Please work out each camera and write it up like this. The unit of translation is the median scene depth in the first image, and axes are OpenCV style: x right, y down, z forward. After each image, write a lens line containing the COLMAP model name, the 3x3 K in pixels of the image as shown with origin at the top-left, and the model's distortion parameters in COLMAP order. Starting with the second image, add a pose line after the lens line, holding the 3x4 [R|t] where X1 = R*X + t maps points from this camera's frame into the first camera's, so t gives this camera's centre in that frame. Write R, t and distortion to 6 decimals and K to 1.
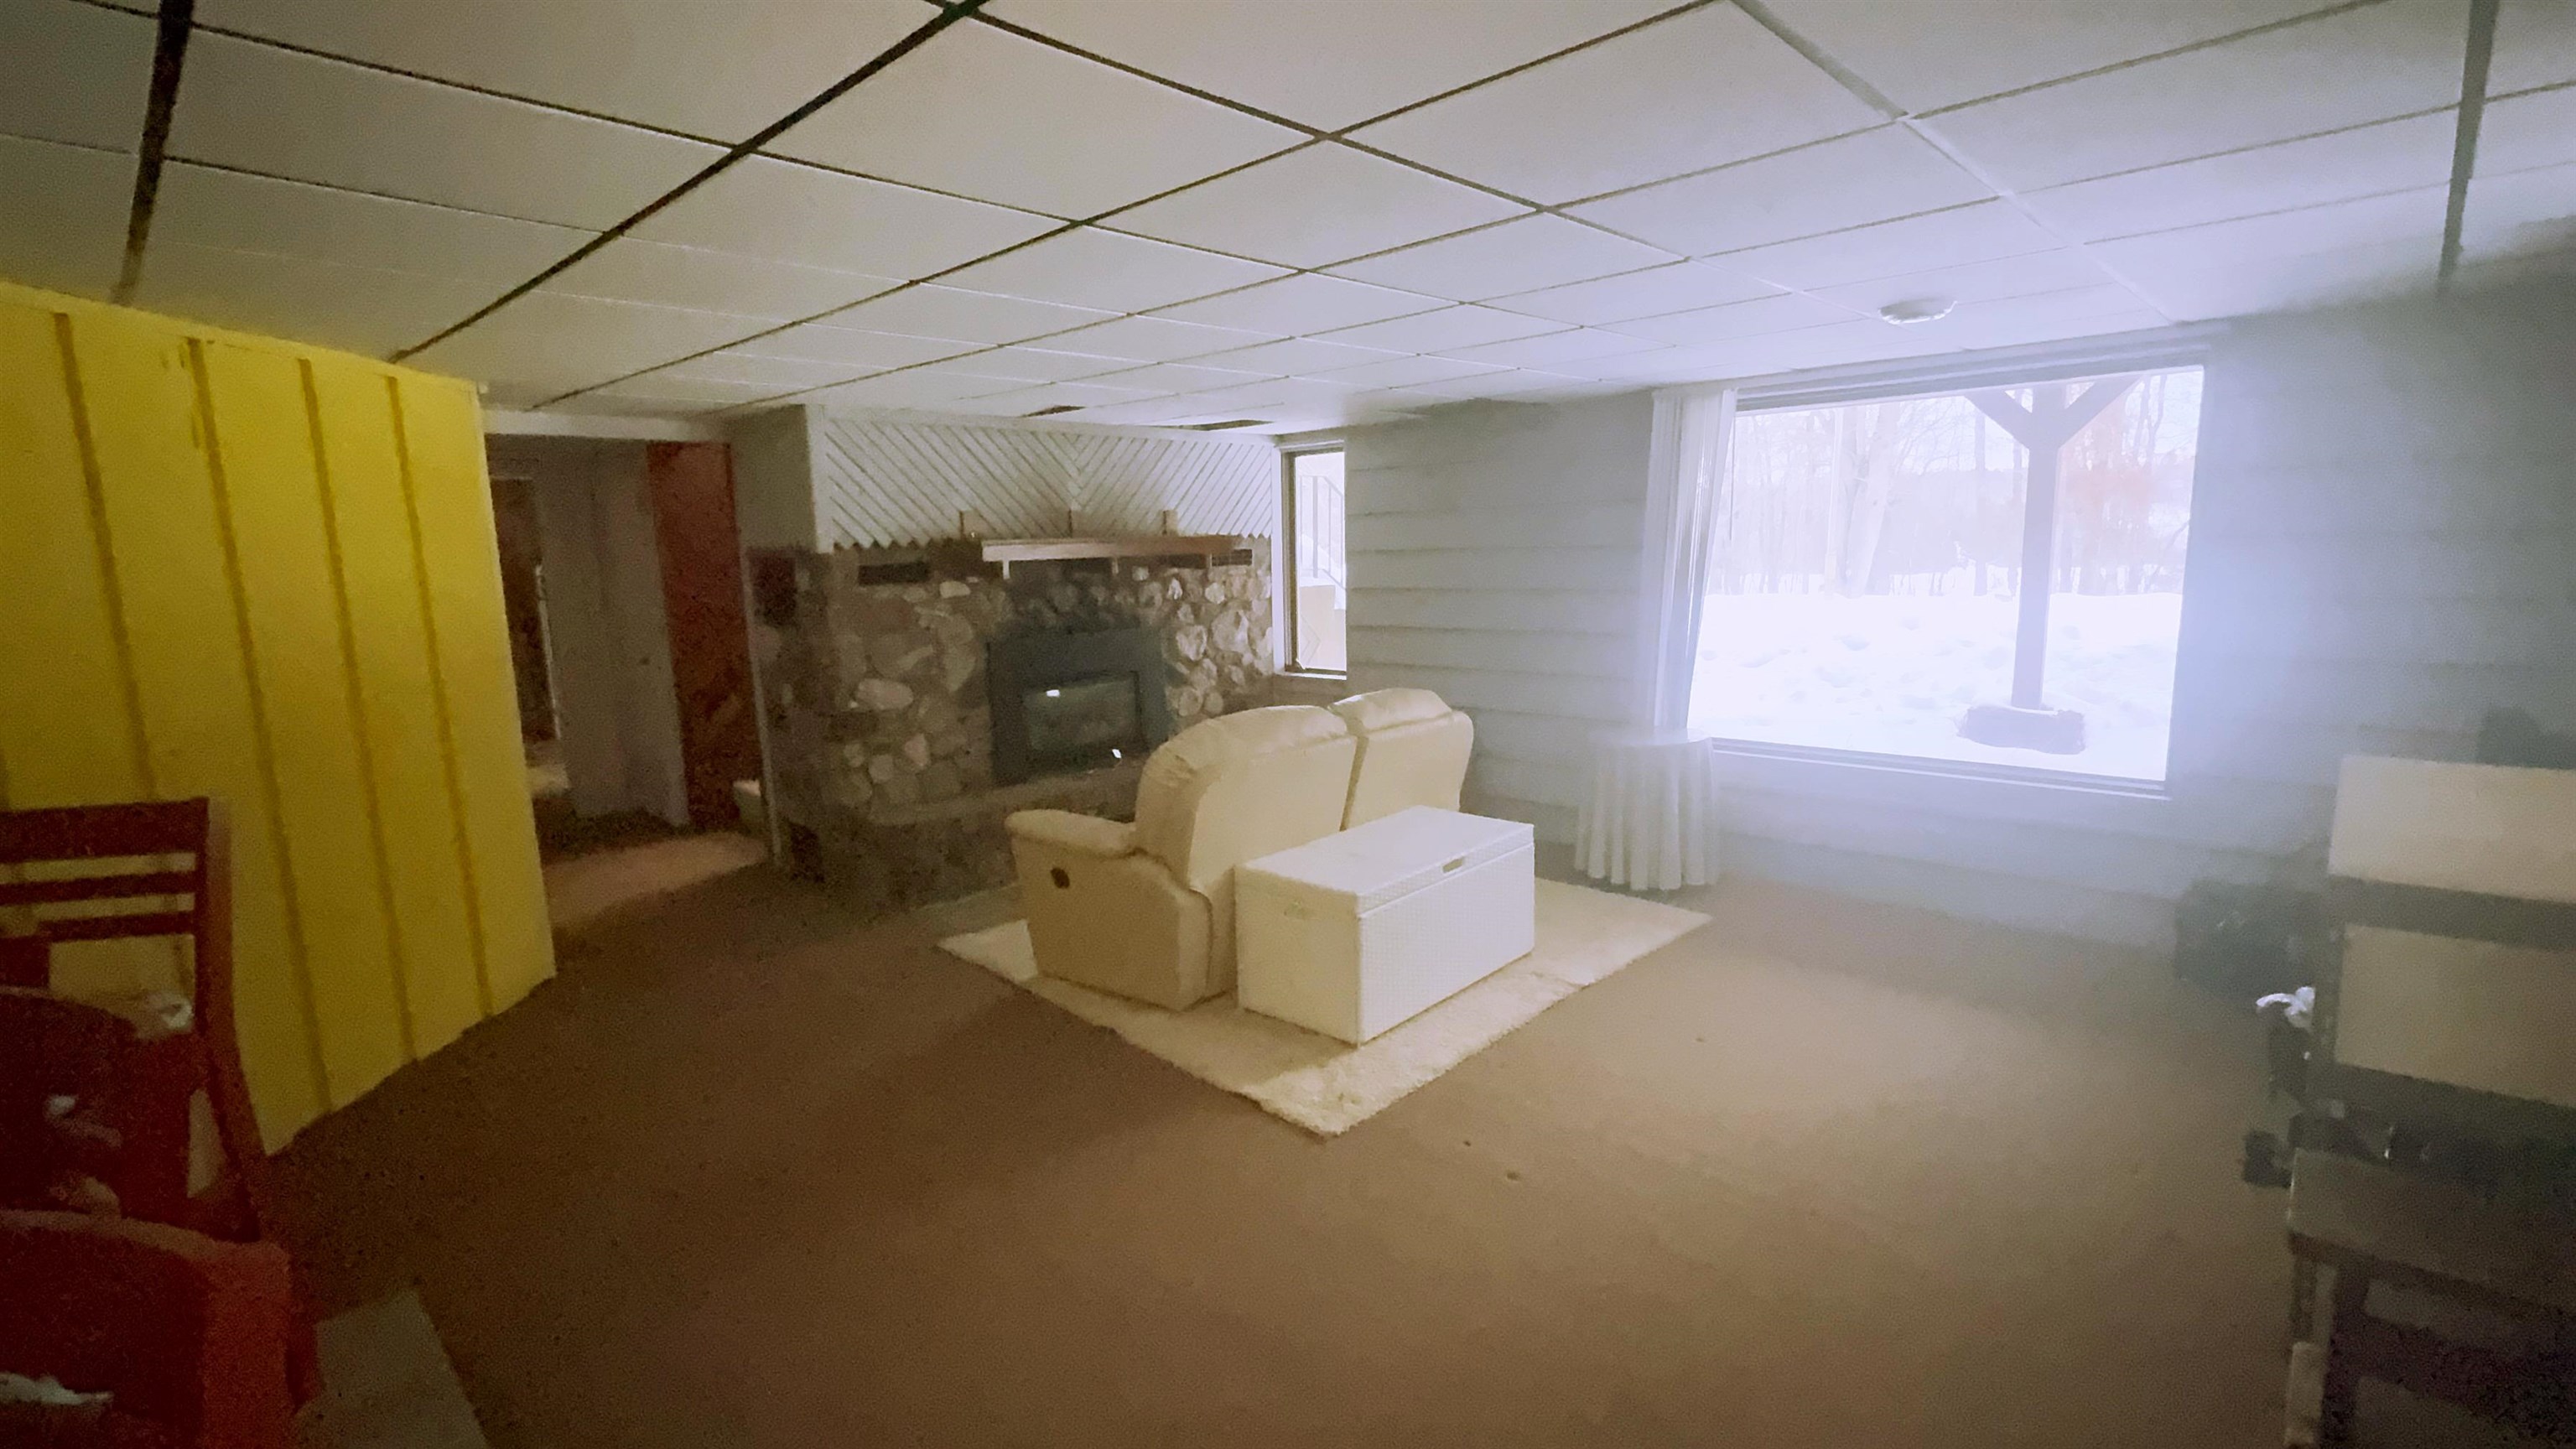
lens RADIAL K [[1151.1, 0, 1295.3], [0, 1151.1, 722.2], [0, 0, 1]] dist [0.021074, 0.000226]
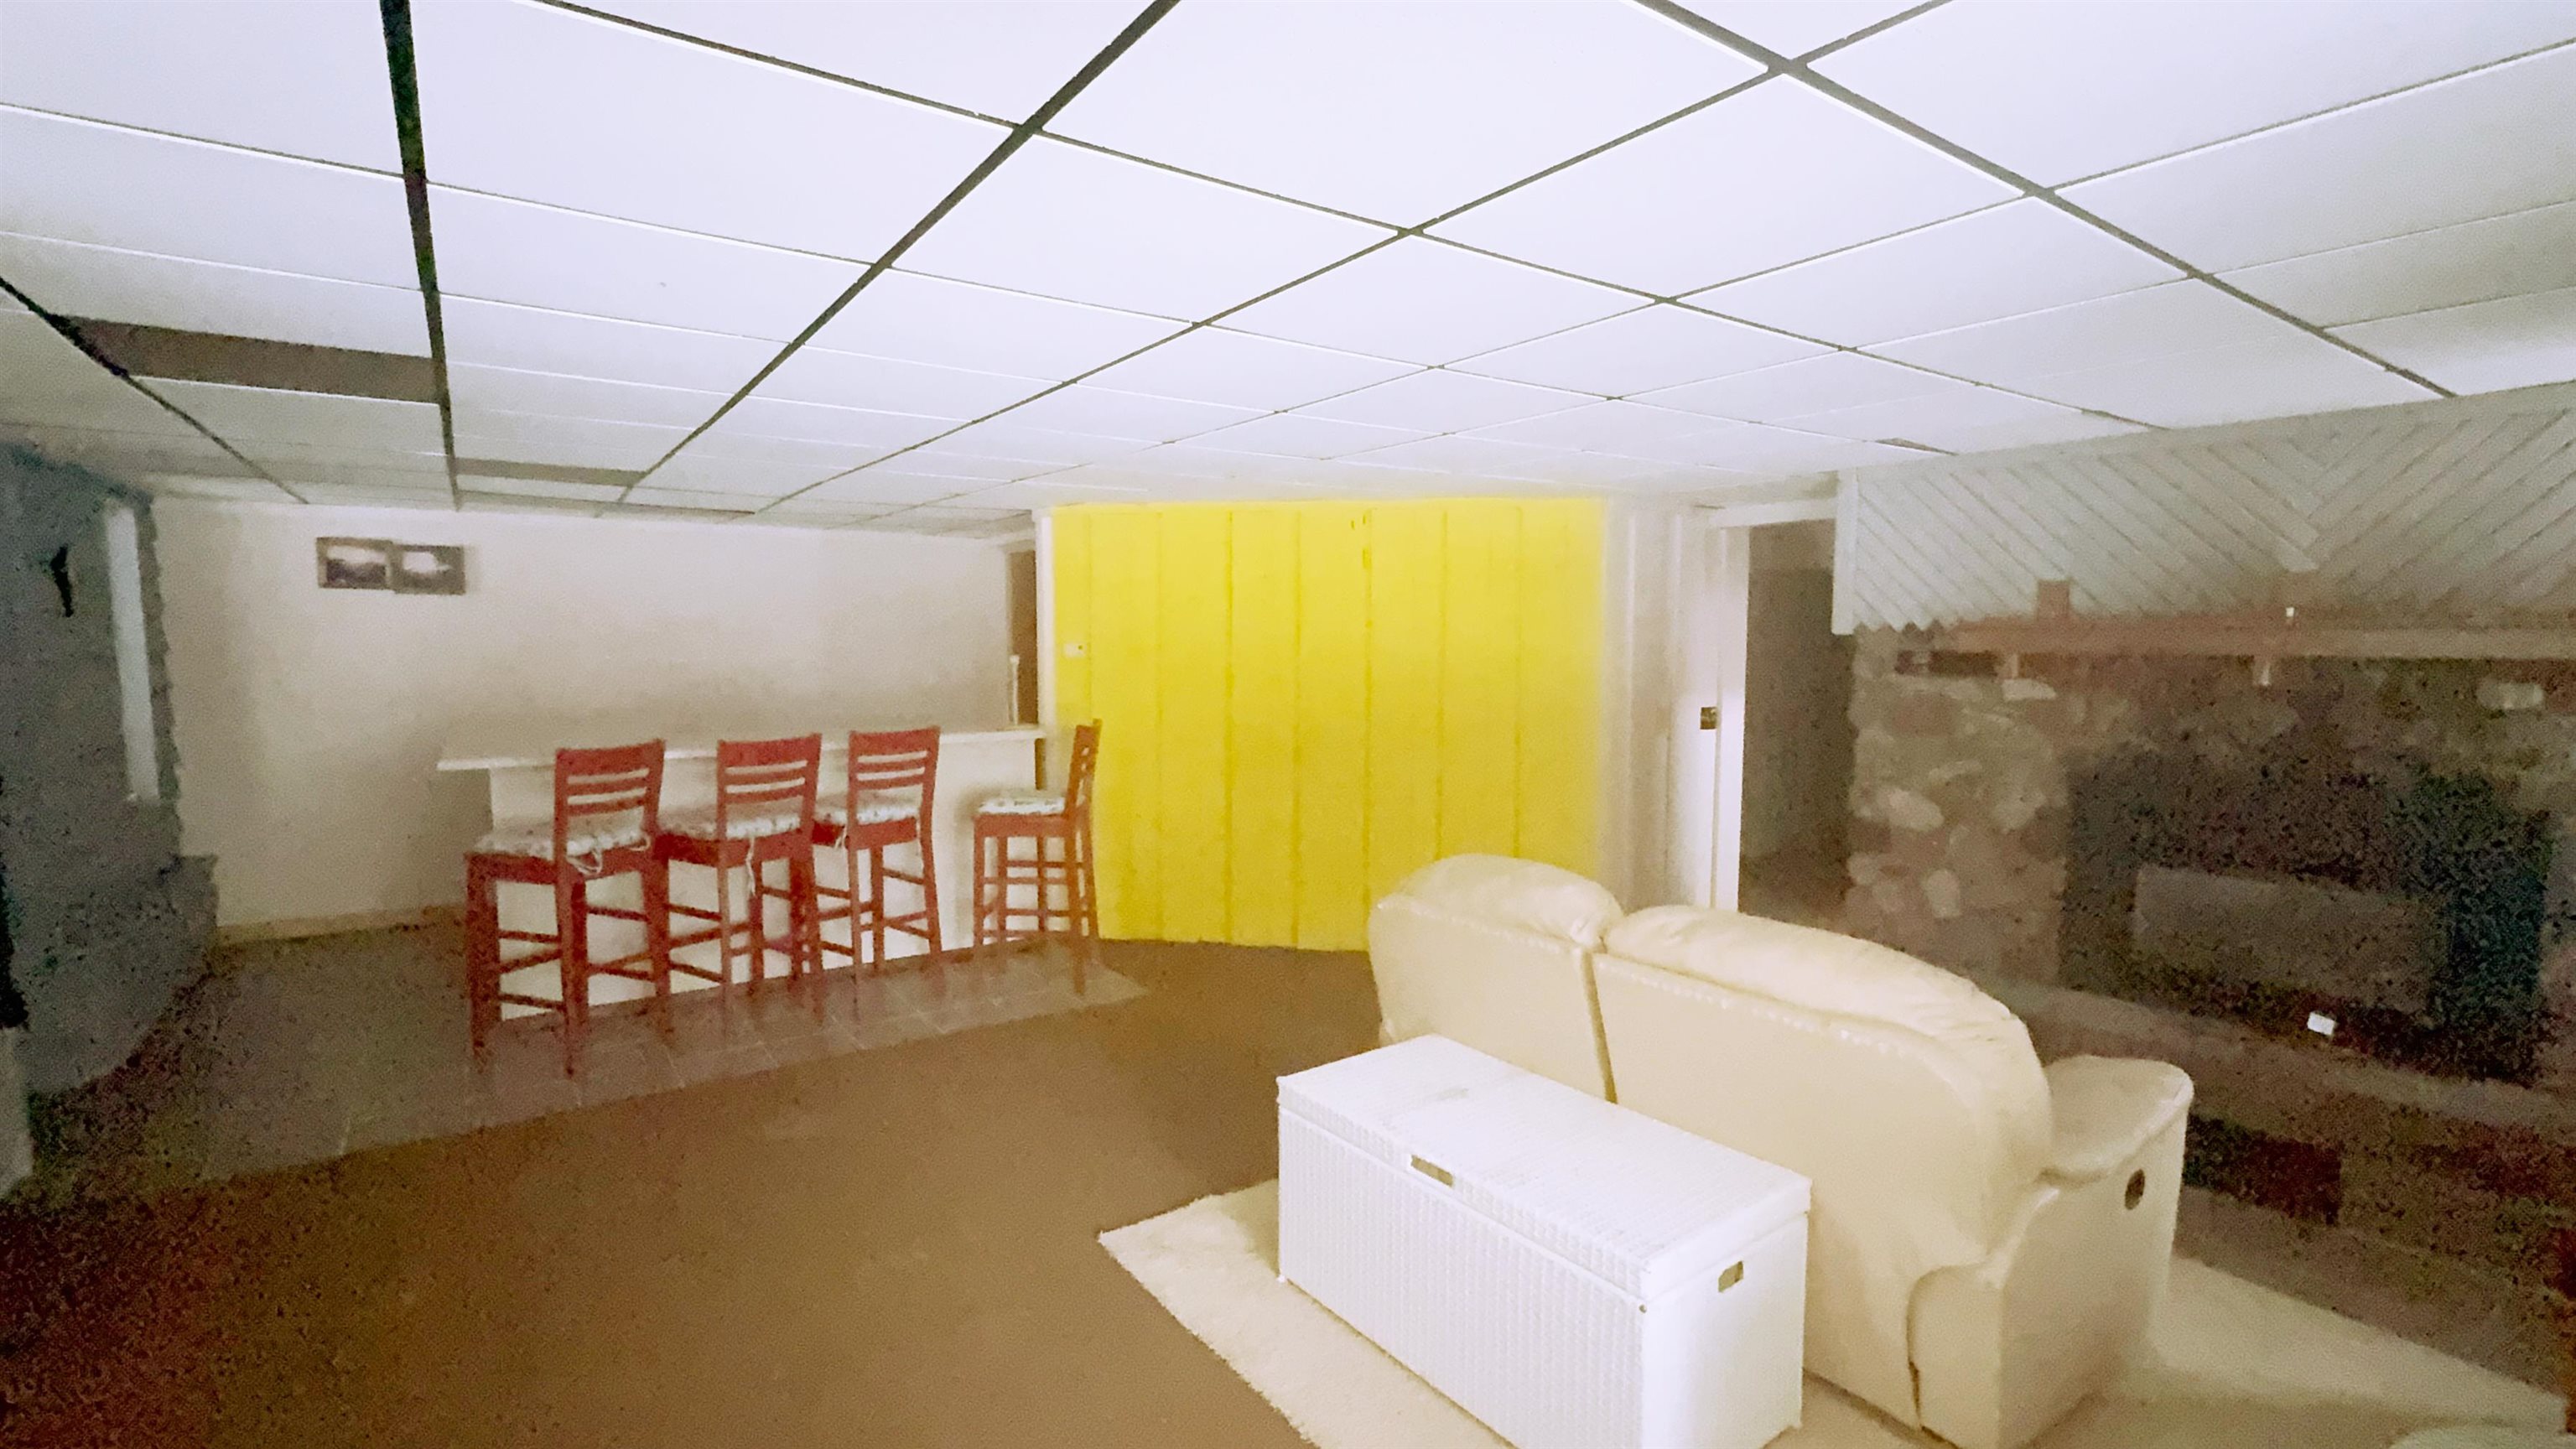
lens RADIAL K [[1151.1, 0, 1293.1], [0, 1151.1, 729.8], [0, 0, 1]] dist [0.021074, 0.000226]
pose [[-0.200100, 0.111135, -0.973452, 0.499978], [-0.144748, 0.979291, 0.141555, -0.126233], [0.969024, 0.169230, -0.179870, 0.687924]]
